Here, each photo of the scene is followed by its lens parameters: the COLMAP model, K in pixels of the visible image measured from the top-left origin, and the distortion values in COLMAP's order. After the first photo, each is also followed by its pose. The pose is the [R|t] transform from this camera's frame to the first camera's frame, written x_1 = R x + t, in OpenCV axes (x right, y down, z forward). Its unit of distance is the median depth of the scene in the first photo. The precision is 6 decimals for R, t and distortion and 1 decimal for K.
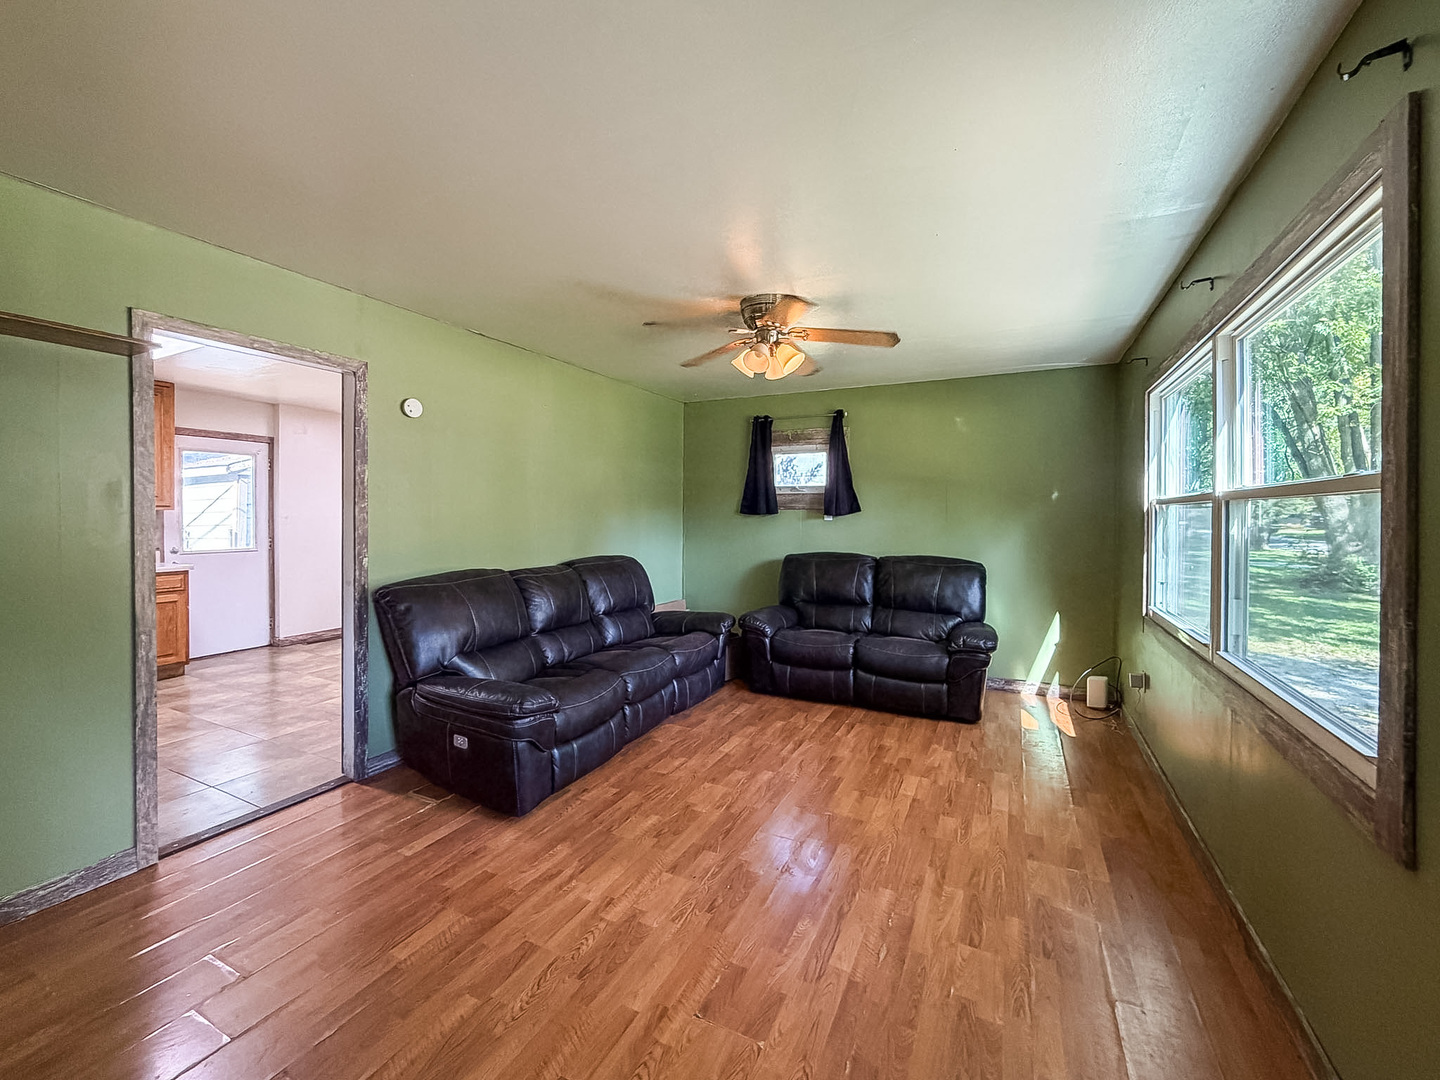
lens RADIAL K [[614.9, 0, 718.3], [0, 614.9, 520.7], [0, 0, 1]] dist [0.000233, -0.000091]
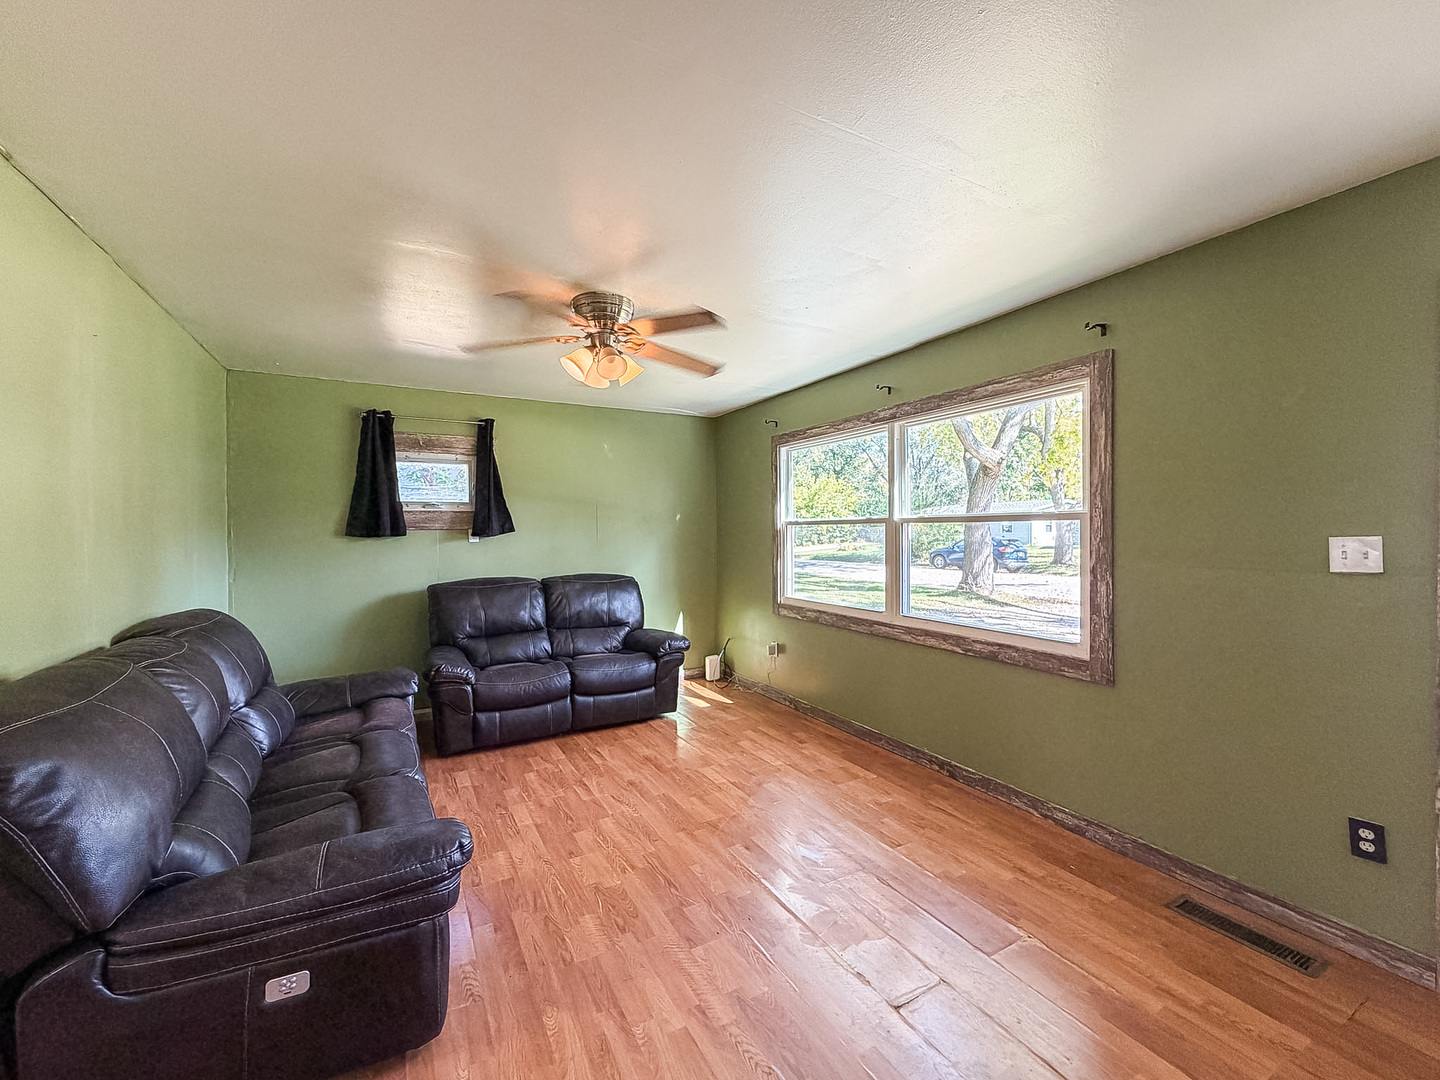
lens RADIAL K [[597.6, 0, 744.1], [0, 597.6, 535.7], [0, 0, 1]] dist [0.001075, 0.000152]
pose [[0.531842, -0.016916, 0.846675, -0.423859], [0.019678, 0.999777, 0.007614, -0.010610], [-0.846615, 0.012612, 0.532056, 0.269325]]
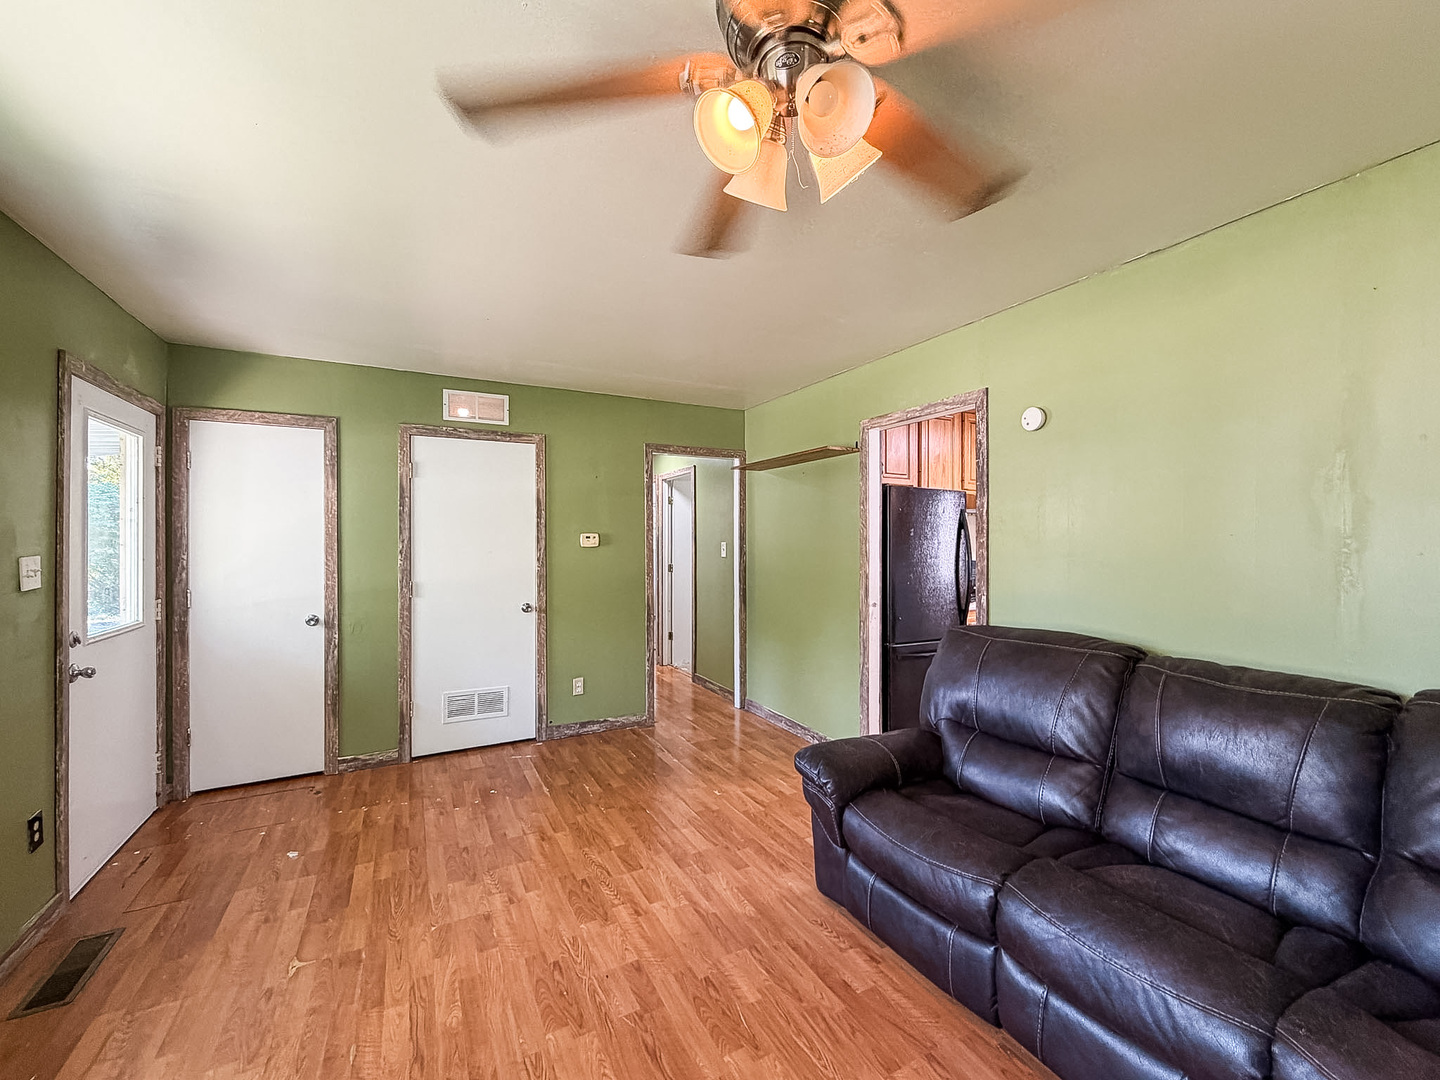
lens RADIAL K [[570.0, 0, 705.6], [0, 570.0, 544.9], [0, 0, 1]] dist [0.000948, 0.000119]
pose [[-0.597229, 0.003092, -0.802065, 0.288399], [-0.009304, 0.999899, 0.010783, -0.019416], [0.802017, 0.013903, -0.597140, 0.878057]]
